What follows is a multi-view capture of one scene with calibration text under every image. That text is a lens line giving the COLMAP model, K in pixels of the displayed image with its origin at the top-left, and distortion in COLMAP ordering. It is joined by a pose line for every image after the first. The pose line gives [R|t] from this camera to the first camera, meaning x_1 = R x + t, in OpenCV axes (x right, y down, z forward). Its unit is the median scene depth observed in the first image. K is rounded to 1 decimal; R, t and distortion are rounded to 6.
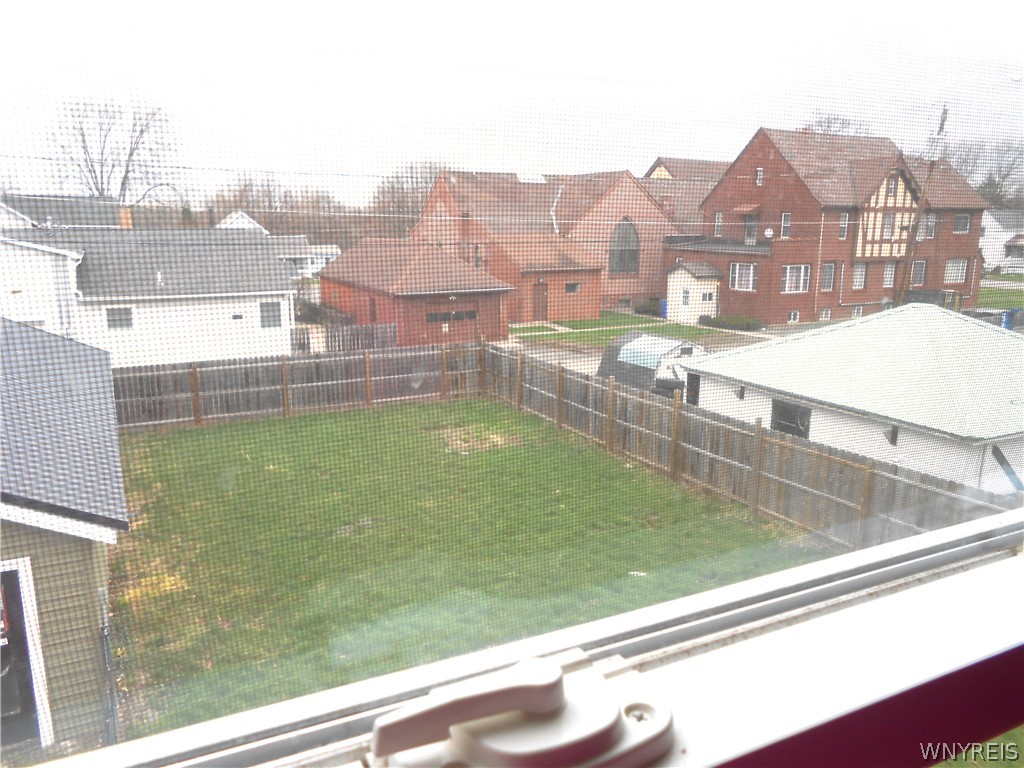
lens RADIAL K [[786.1, 0, 507.8], [0, 786.1, 384.6], [0, 0, 1]] dist [-0.045292, 0.050026]
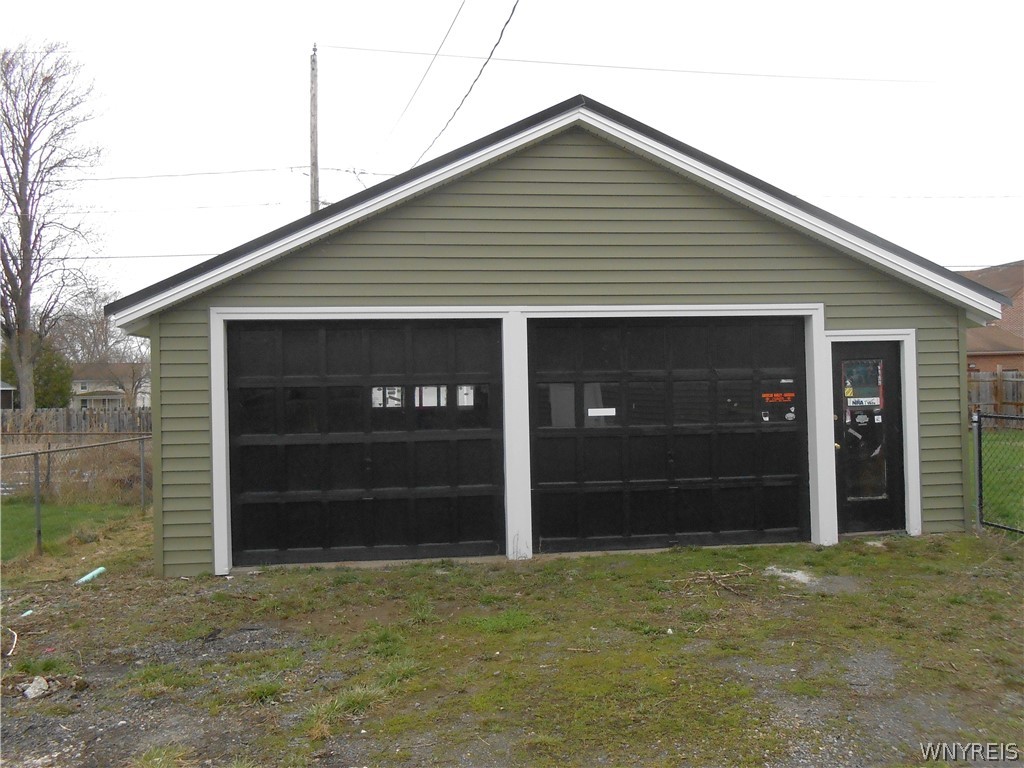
lens RADIAL K [[786.1, 0, 517.2], [0, 786.1, 384.3], [0, 0, 1]] dist [-0.045292, 0.050026]
pose [[0.933731, -0.031292, -0.356605, -0.261060], [-0.041602, 0.979936, -0.194920, 0.181717], [0.355550, 0.196838, 0.913695, -0.040395]]
